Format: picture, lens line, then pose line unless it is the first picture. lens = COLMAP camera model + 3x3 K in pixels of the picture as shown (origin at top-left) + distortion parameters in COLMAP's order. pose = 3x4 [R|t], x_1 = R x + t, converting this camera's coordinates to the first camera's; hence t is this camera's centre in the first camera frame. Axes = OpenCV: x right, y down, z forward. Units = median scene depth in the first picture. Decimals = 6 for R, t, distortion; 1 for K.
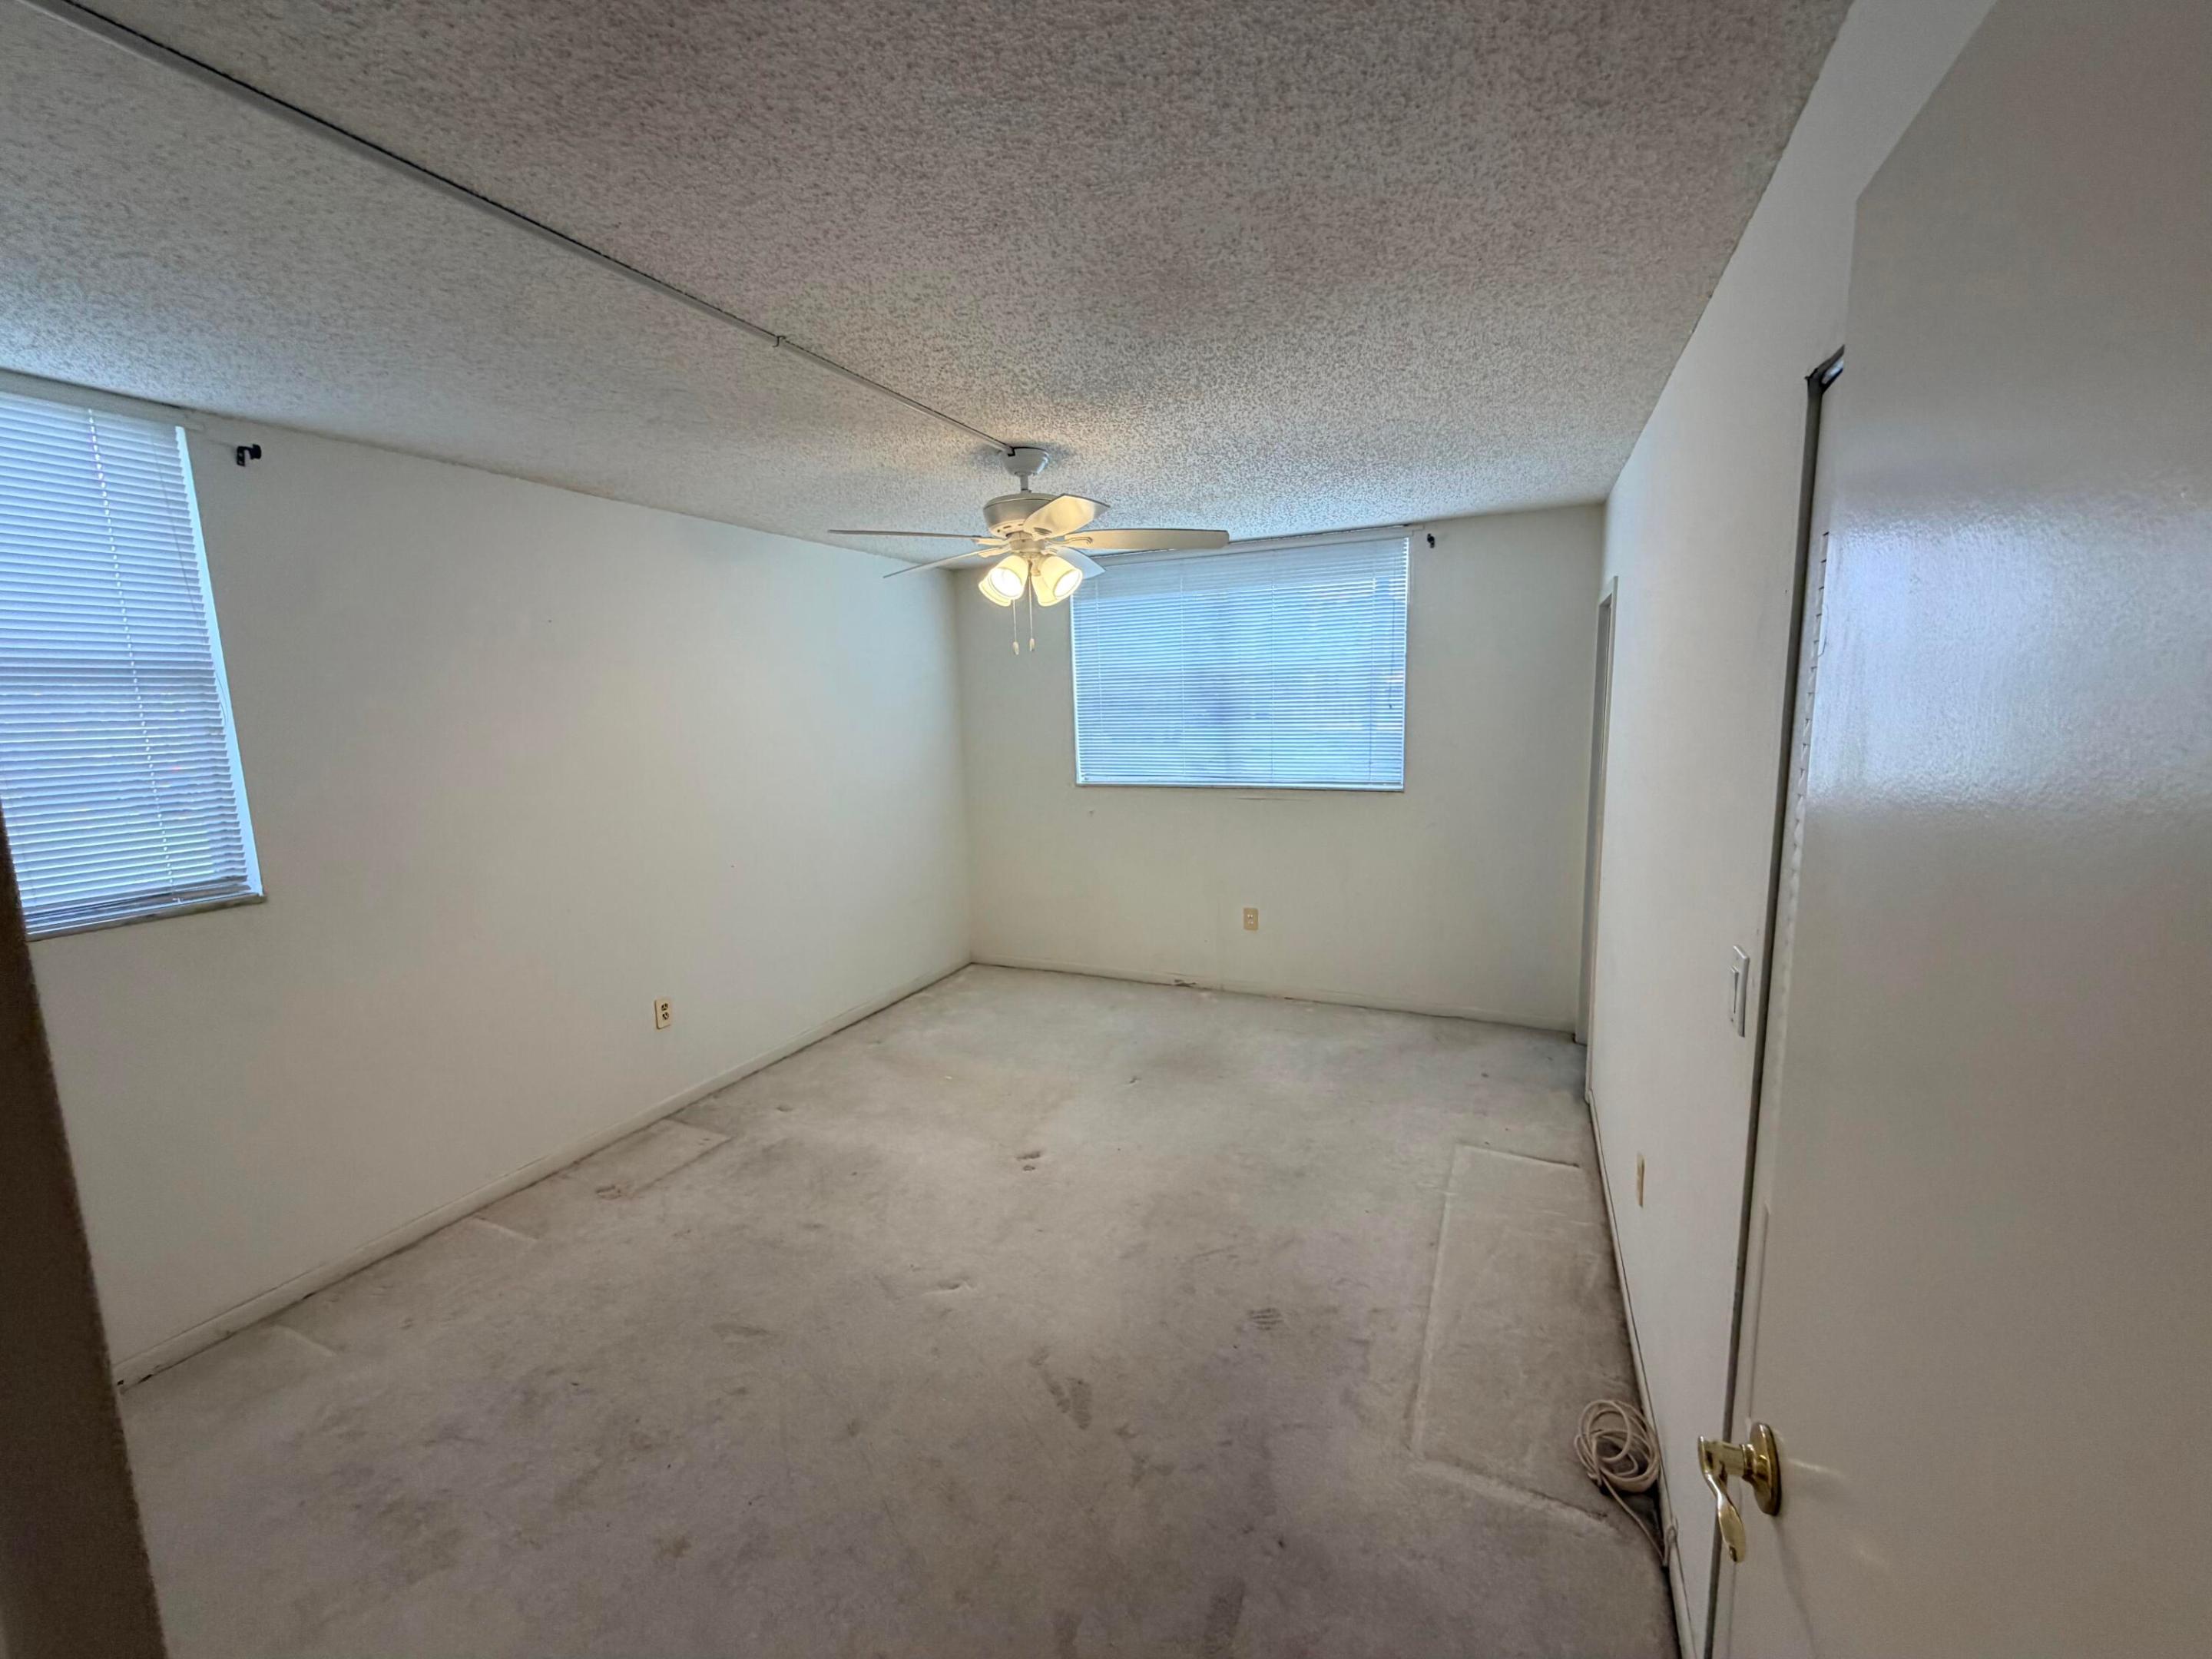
lens RADIAL K [[876.5, 0, 1106.0], [0, 876.5, 829.5], [0, 0, 1]] dist [-0.000103, -0.000021]
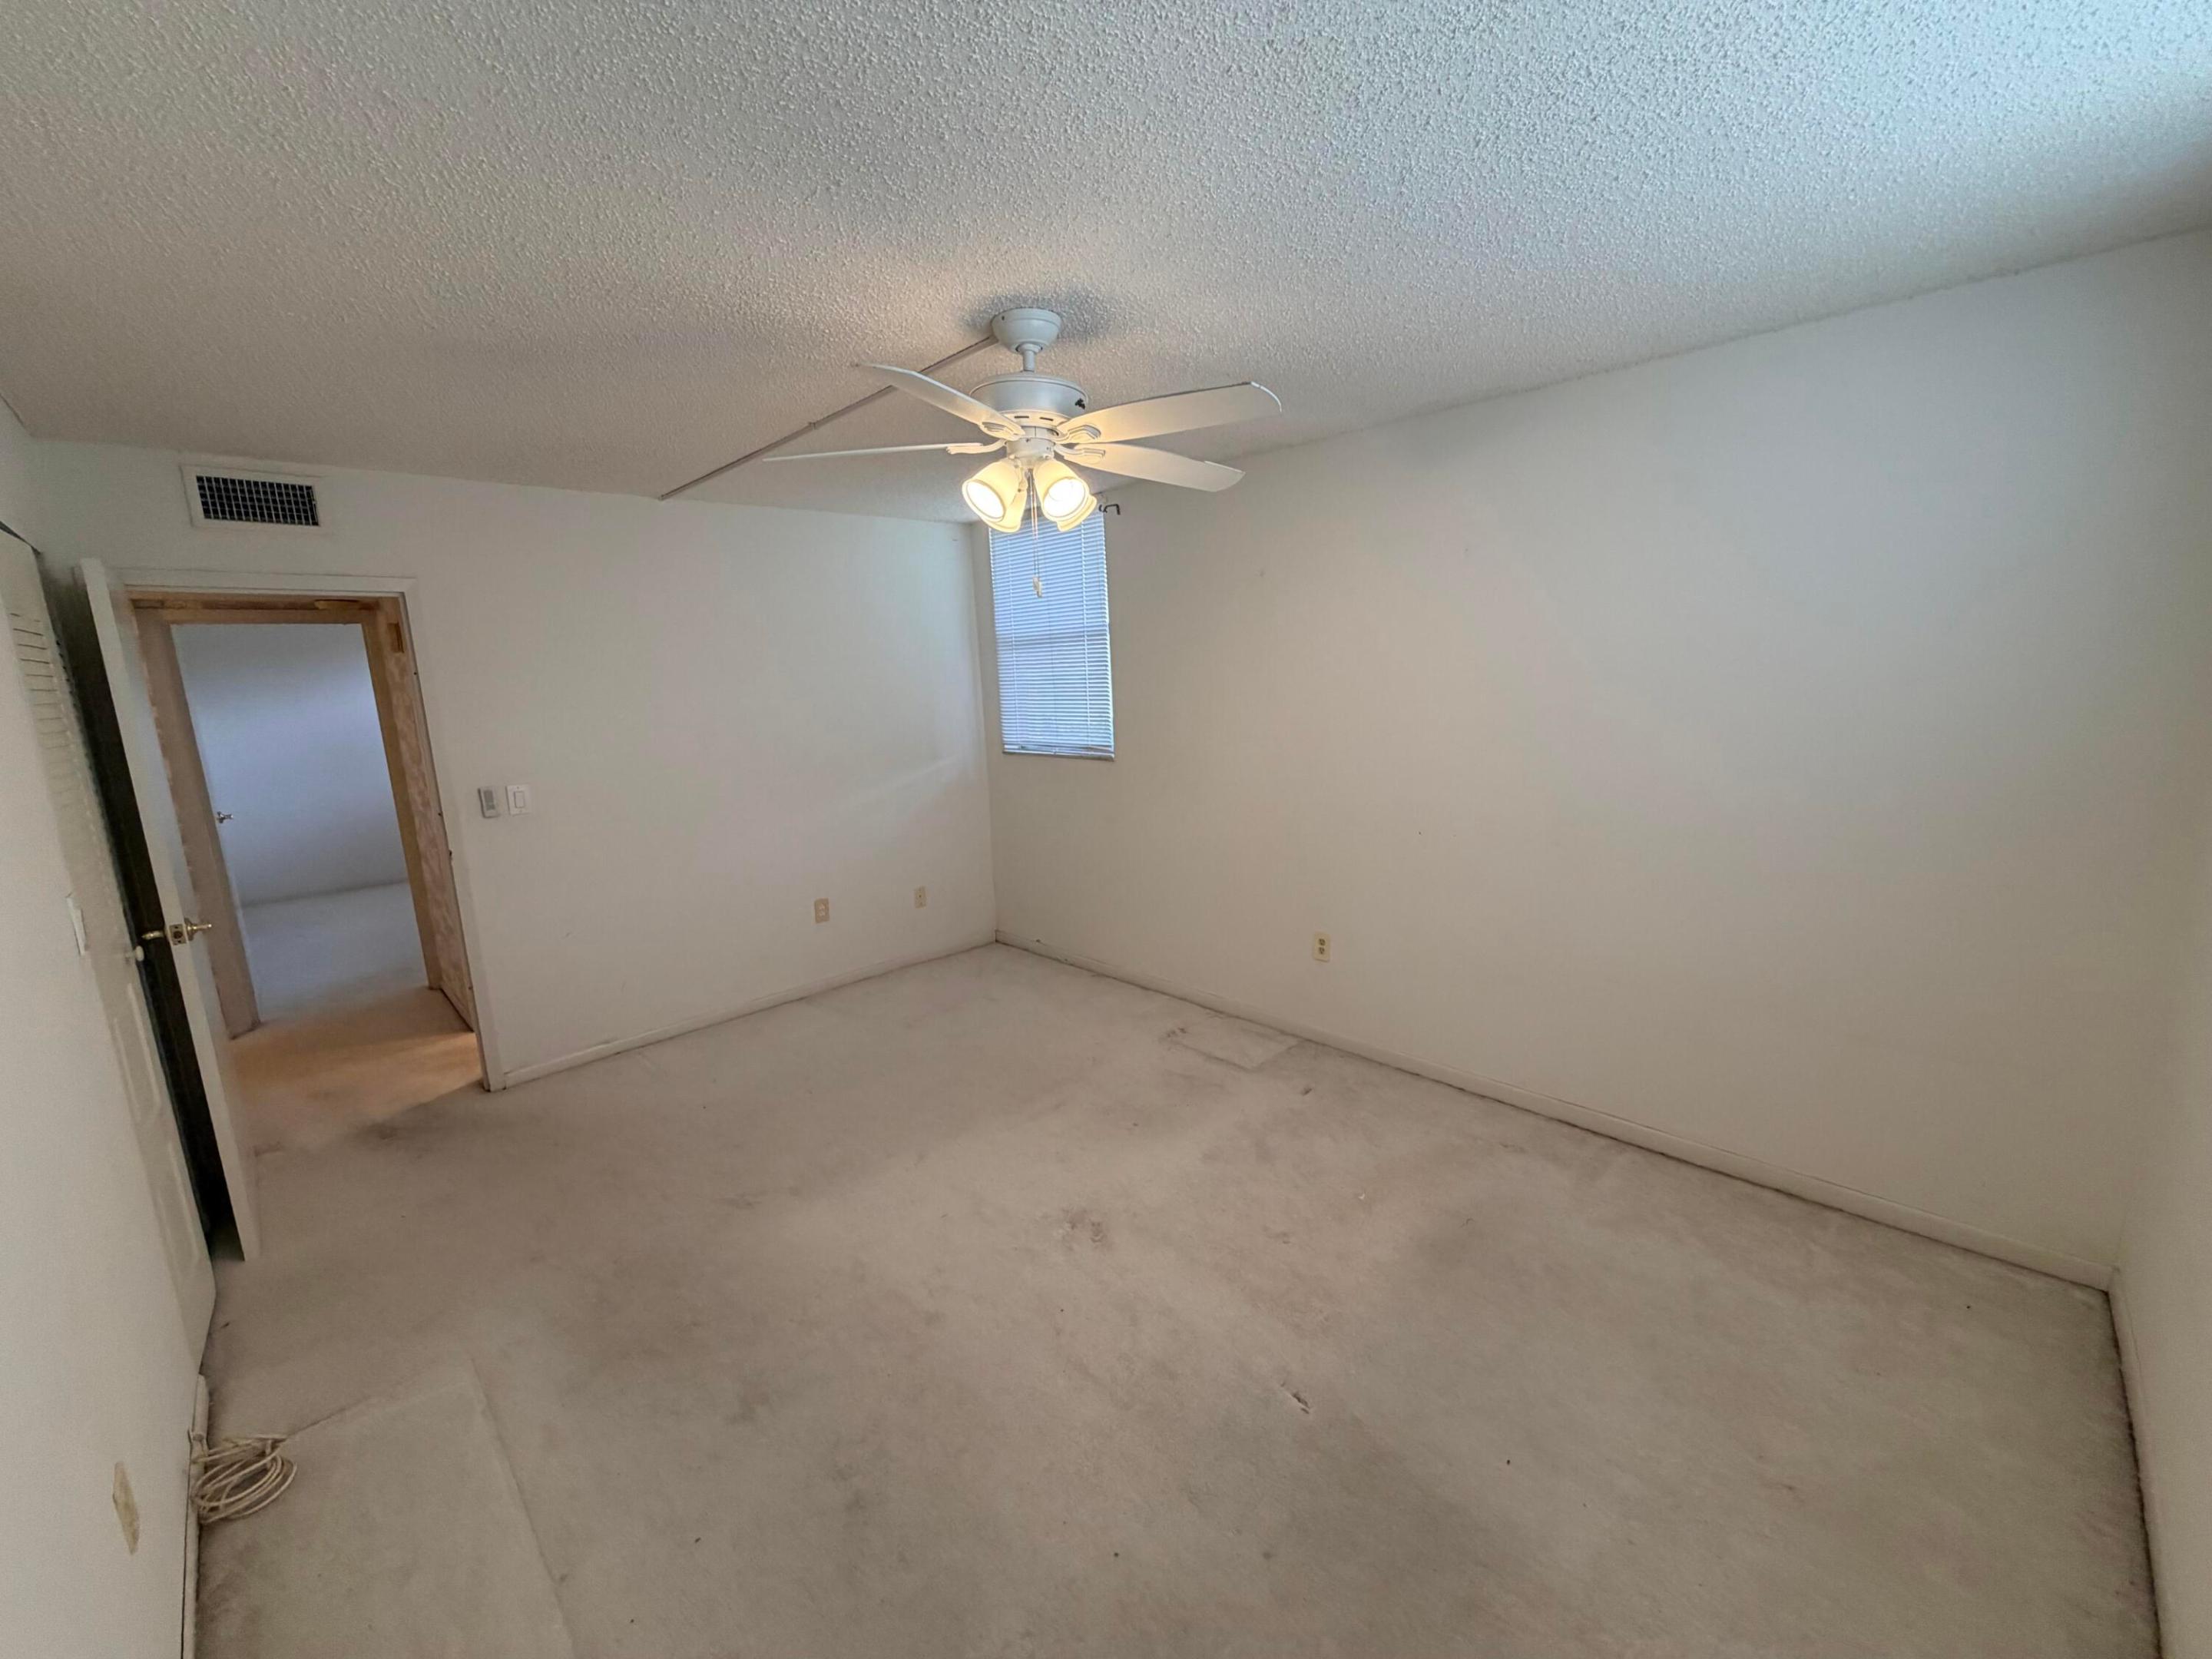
lens RADIAL K [[894.9, 0, 1106.0], [0, 894.9, 829.5], [0, 0, 1]] dist [0.000018, 0.000002]
pose [[-0.357968, 0.208755, -0.910099, 0.541870], [-0.087986, 0.962809, 0.255453, -0.179537], [0.929579, 0.171520, -0.326288, 1.133799]]
